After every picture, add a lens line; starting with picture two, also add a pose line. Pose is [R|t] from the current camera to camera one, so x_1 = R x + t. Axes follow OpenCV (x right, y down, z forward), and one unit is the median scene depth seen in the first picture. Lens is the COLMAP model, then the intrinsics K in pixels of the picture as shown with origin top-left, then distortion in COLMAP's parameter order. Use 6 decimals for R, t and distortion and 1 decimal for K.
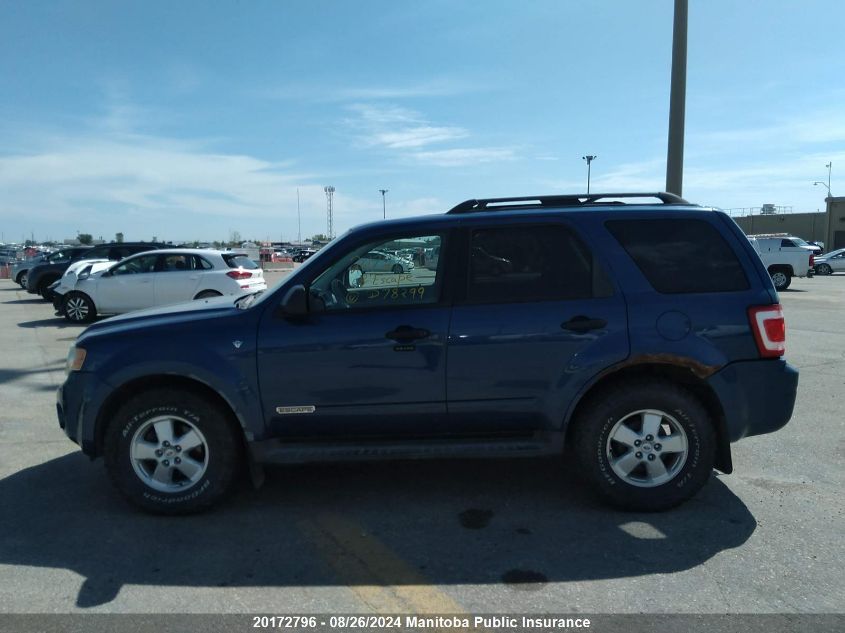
lens RADIAL K [[665.0, 0, 421.2], [0, 665.0, 312.3], [0, 0, 1]] dist [0.030890, -0.040706]
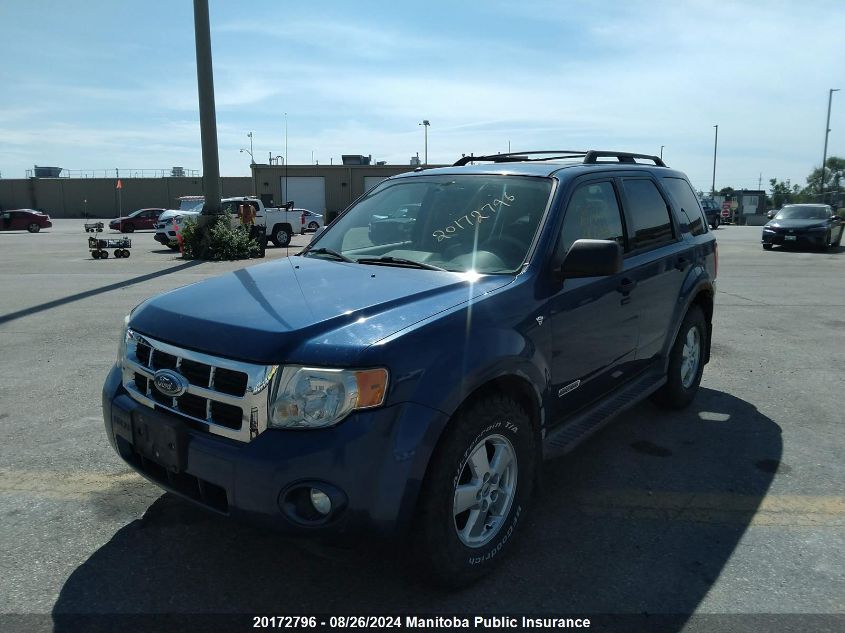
lens RADIAL K [[665.0, 0, 421.7], [0, 665.0, 316.0], [0, 0, 1]] dist [0.030890, -0.040706]
pose [[0.572524, -0.129121, 0.809657, -0.251916], [0.080258, 0.991605, 0.101386, -0.012523], [-0.815950, 0.006936, 0.578080, 0.169540]]
